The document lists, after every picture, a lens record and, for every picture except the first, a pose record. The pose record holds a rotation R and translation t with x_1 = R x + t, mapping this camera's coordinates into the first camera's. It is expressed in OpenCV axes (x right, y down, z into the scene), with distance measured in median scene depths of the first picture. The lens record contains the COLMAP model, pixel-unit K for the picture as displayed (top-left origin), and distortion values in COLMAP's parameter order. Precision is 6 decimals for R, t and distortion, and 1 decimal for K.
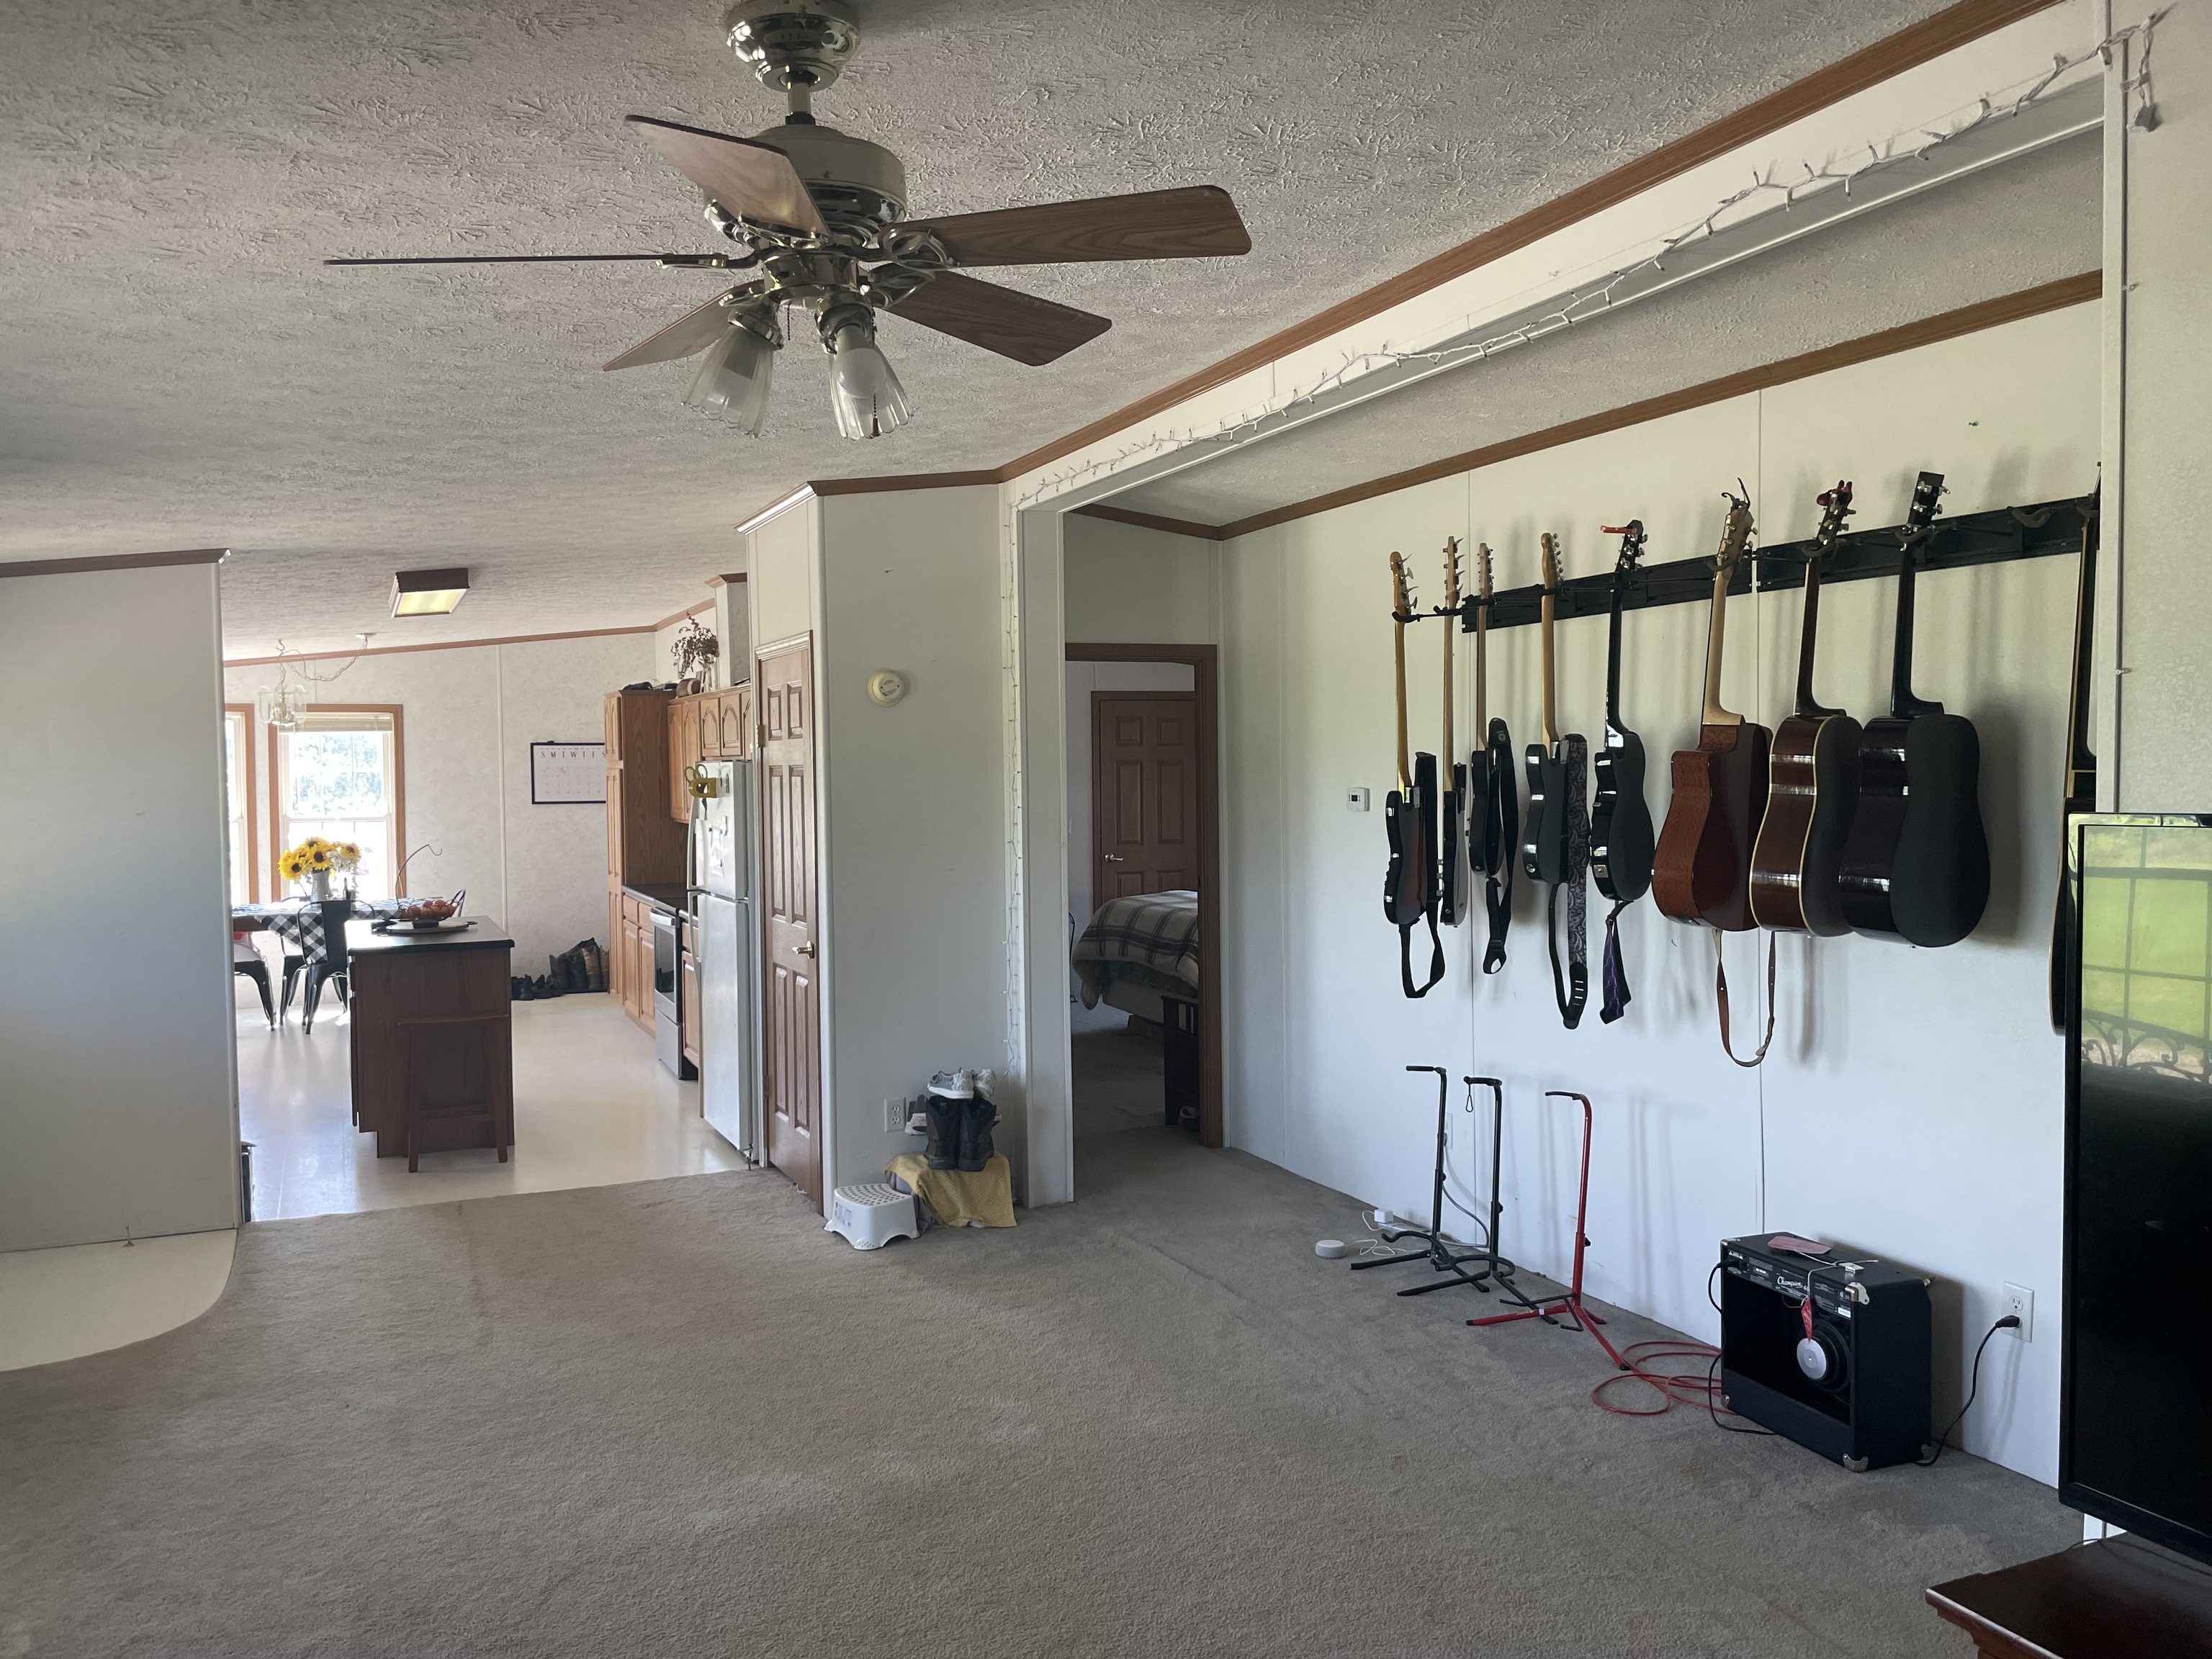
lens RADIAL K [[1731.2, 0, 1106.0], [0, 1731.2, 829.5], [0, 0, 1]] dist [0.097840, -0.147631]
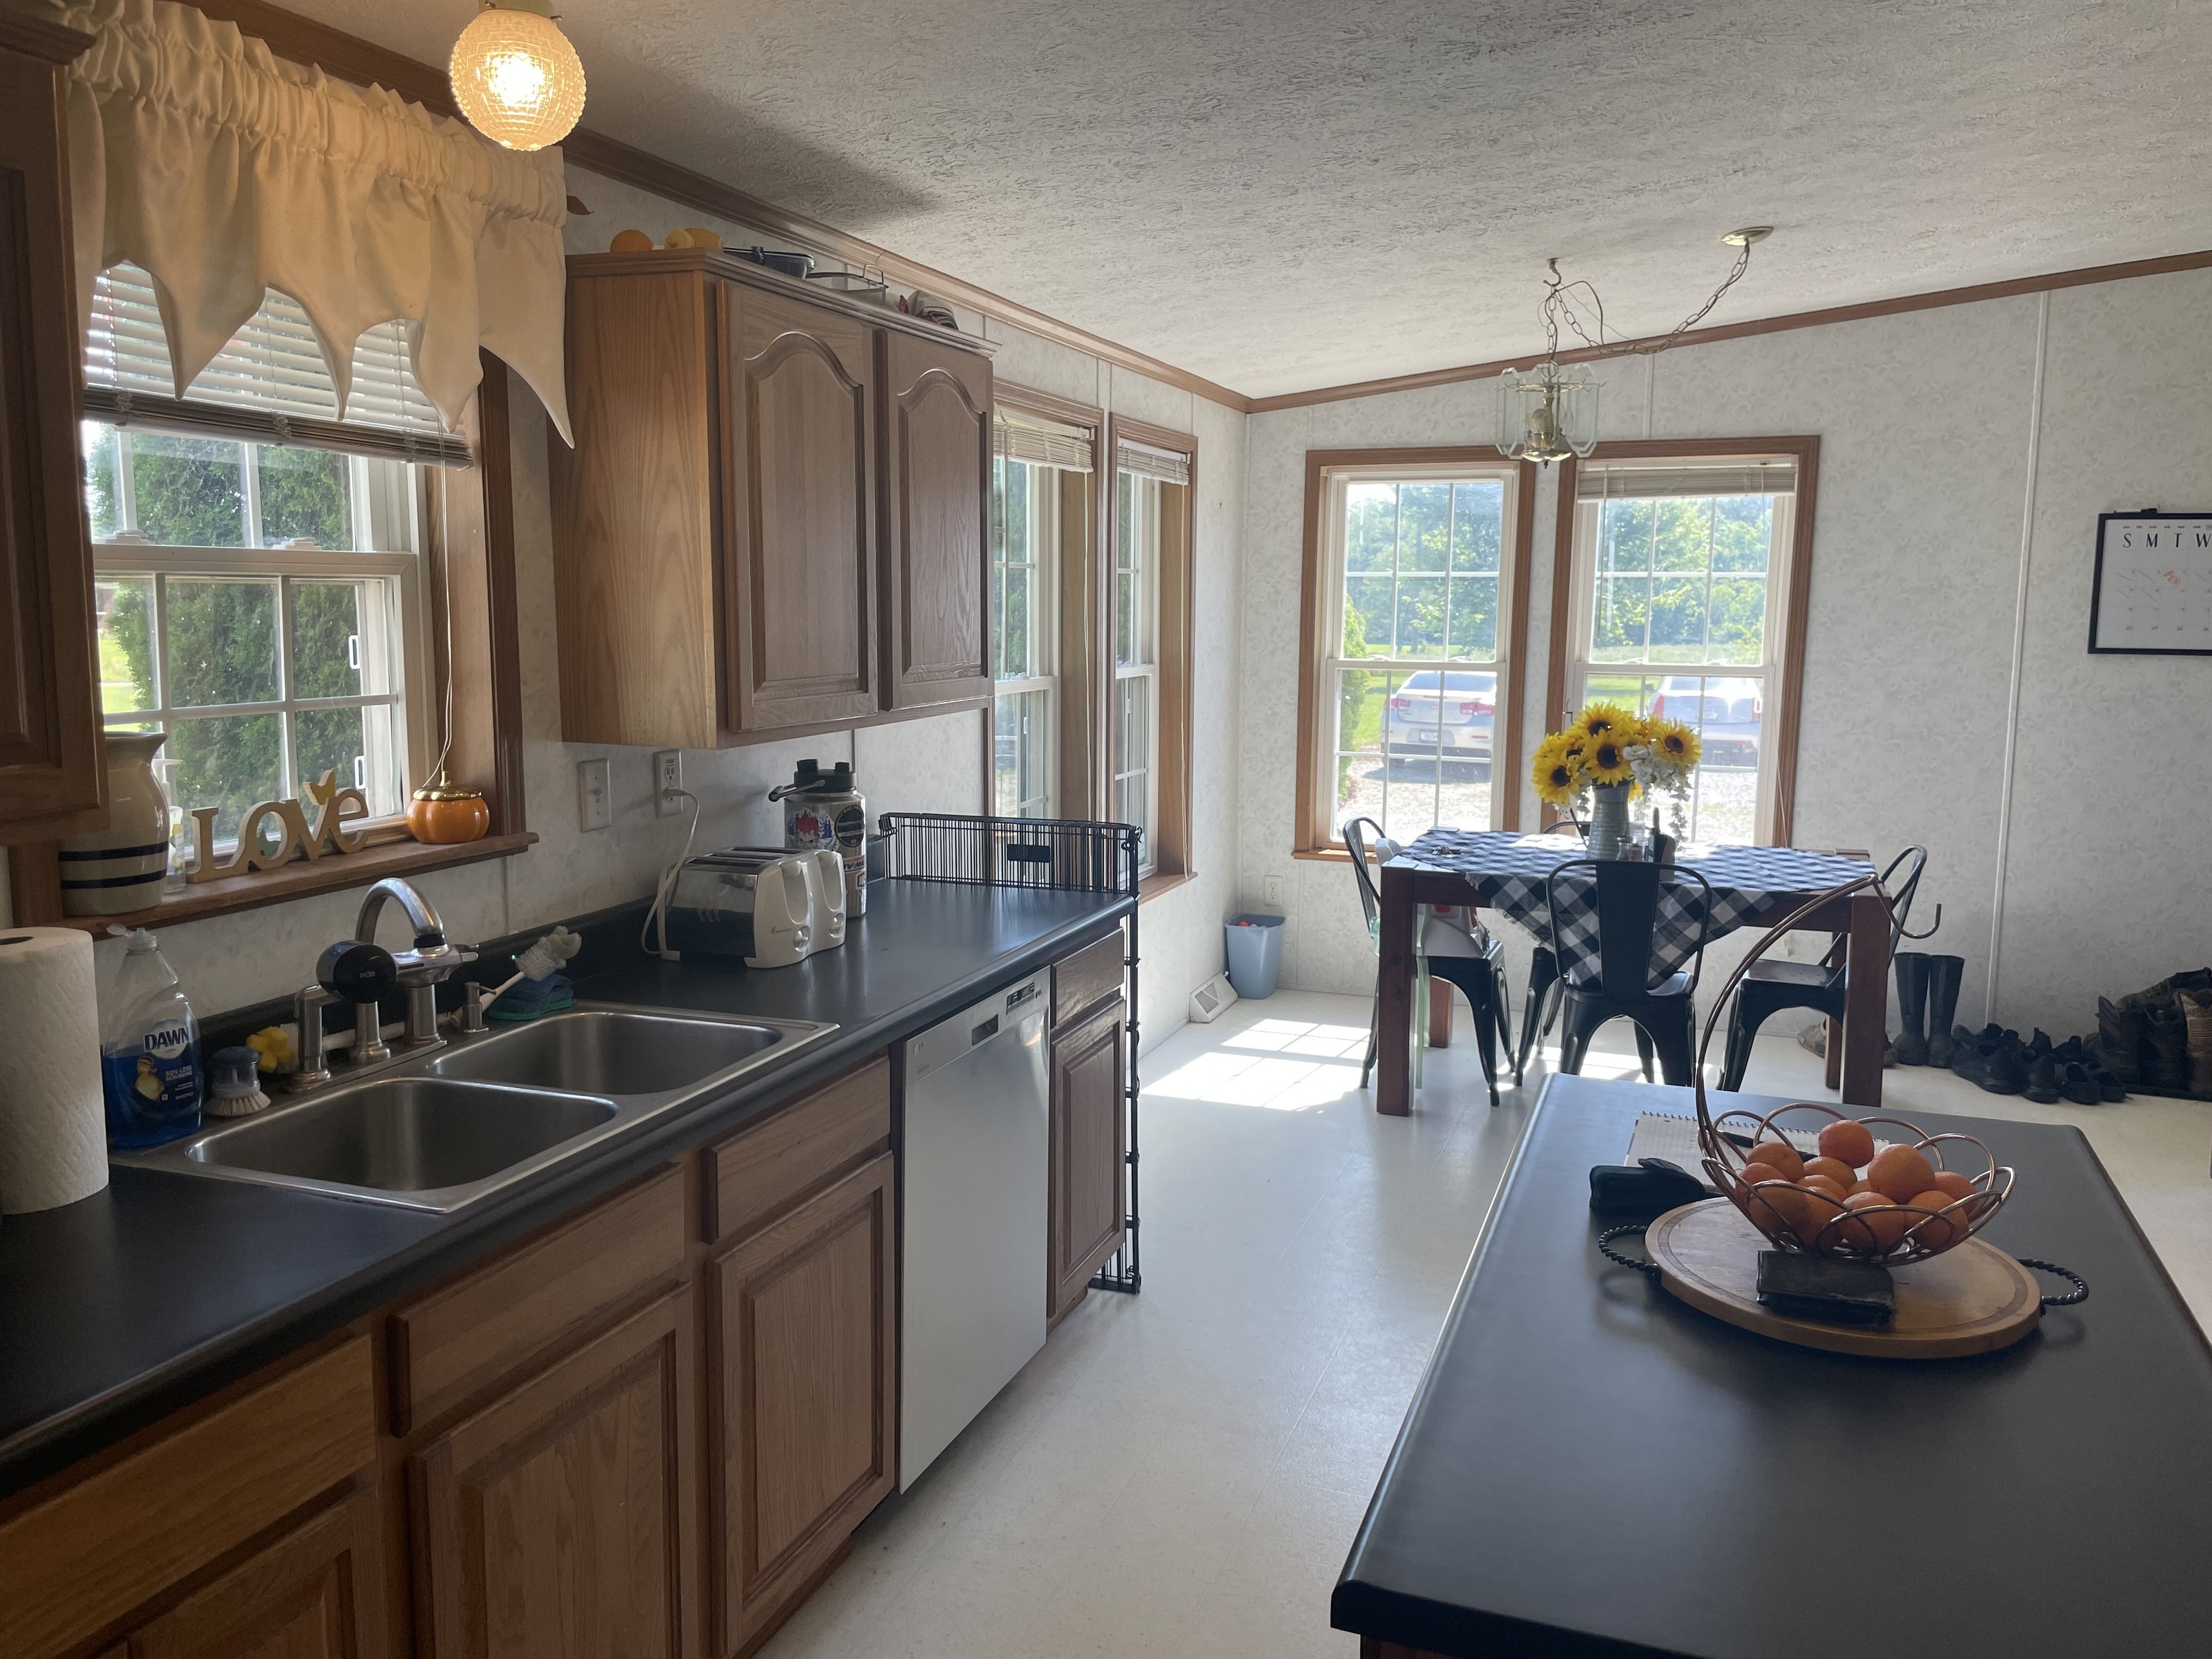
lens RADIAL K [[1731.2, 0, 1106.0], [0, 1731.2, 829.5], [0, 0, 1]] dist [0.097840, -0.147631]
pose [[0.719298, 0.106160, -0.686543, -0.221773], [-0.039906, 0.992937, 0.111728, -0.011297], [0.693555, -0.052969, 0.718454, 0.567067]]
